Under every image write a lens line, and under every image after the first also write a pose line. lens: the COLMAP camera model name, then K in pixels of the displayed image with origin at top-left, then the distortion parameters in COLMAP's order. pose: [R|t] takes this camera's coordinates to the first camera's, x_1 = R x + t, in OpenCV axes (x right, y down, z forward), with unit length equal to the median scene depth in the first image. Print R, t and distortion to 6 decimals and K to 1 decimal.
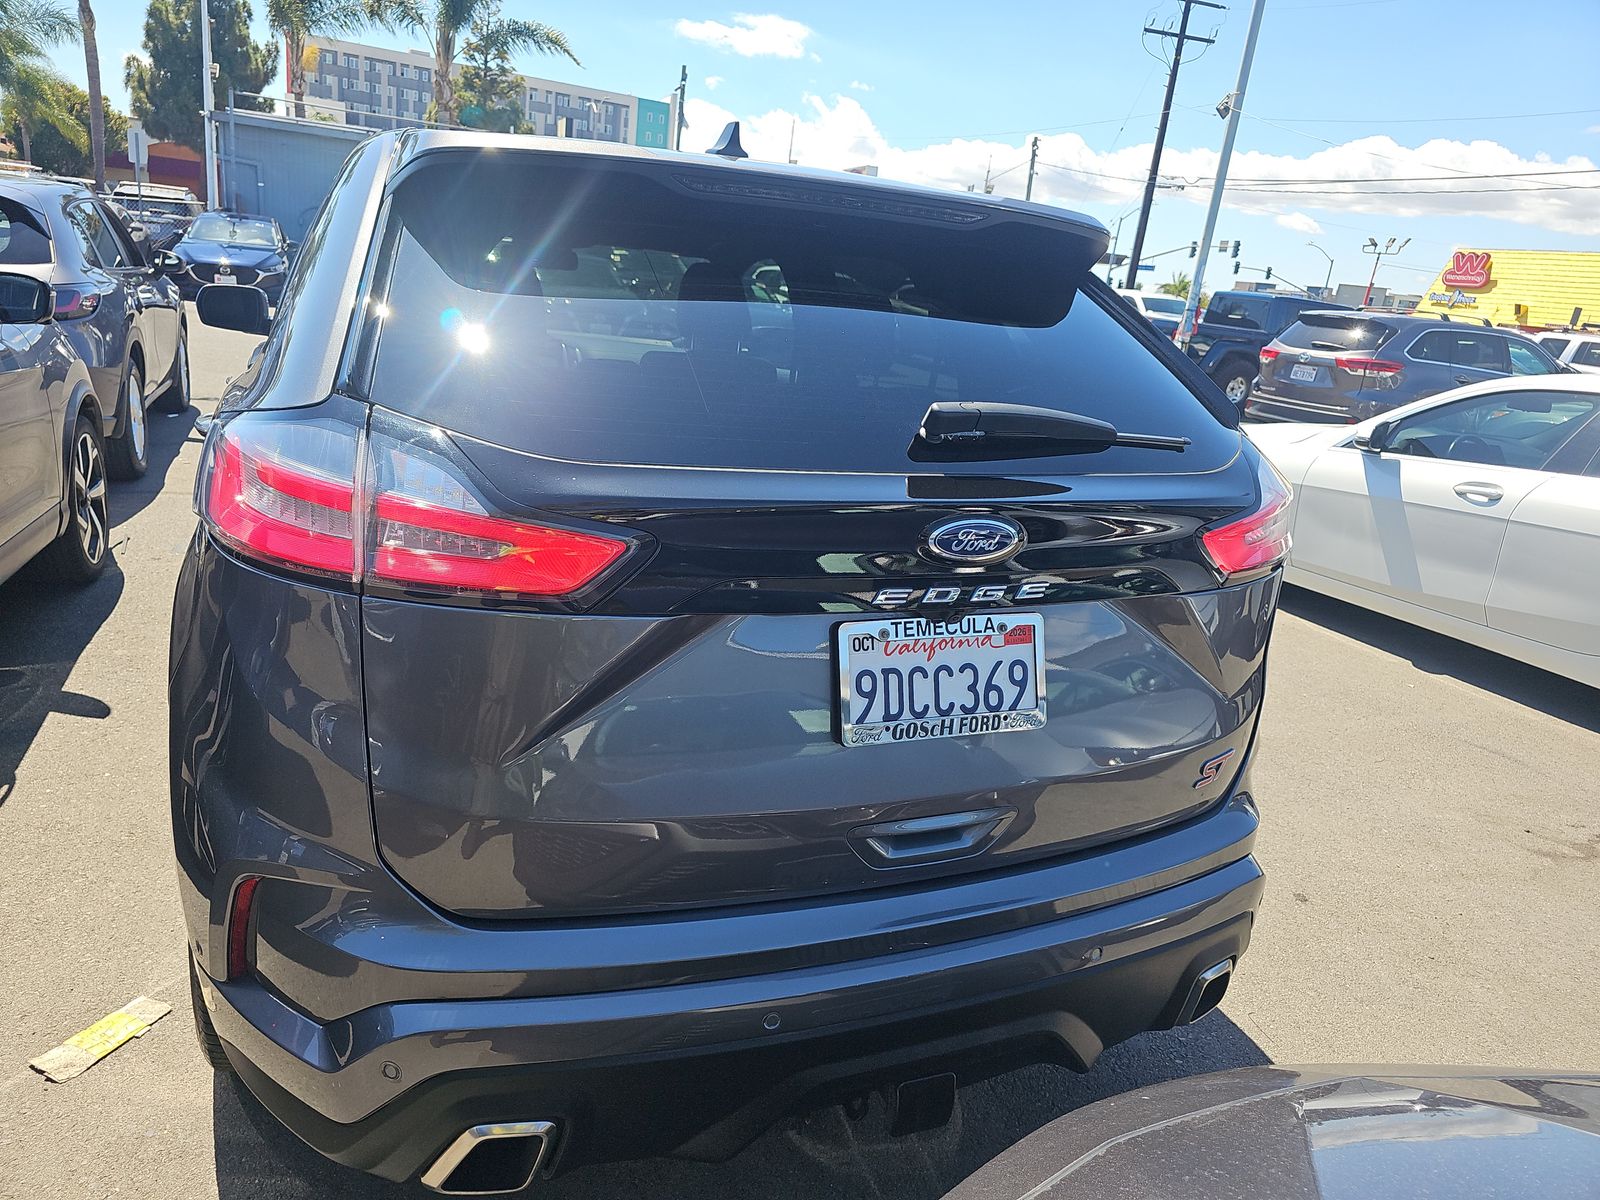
lens RADIAL K [[1074.1, 0, 789.8], [0, 1074.1, 602.9], [0, 0, 1]] dist [0.021956, -0.016374]
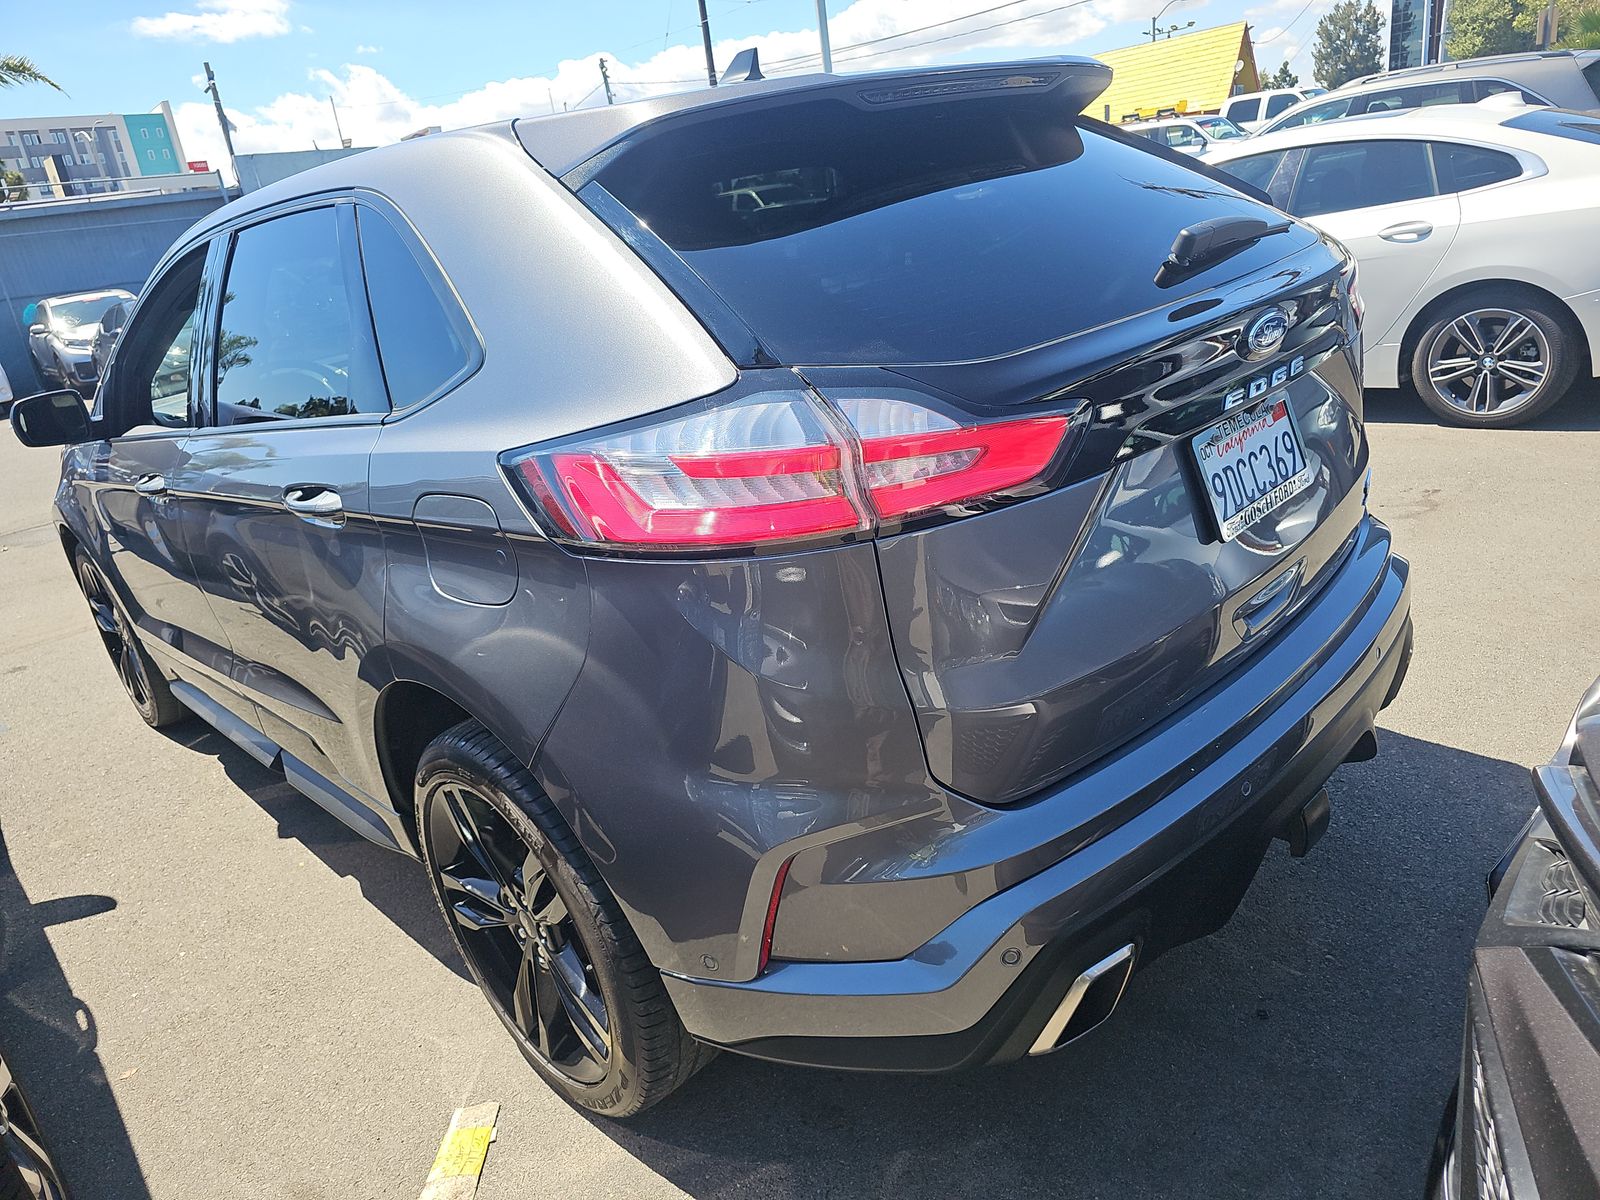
lens RADIAL K [[1074.1, 0, 789.8], [0, 1074.1, 602.9], [0, 0, 1]] dist [0.021956, -0.016374]
pose [[0.902167, -0.345491, 0.258324, -0.284232], [0.331301, 0.938418, 0.098040, -0.029027], [-0.276288, -0.002865, 0.961071, 0.015261]]
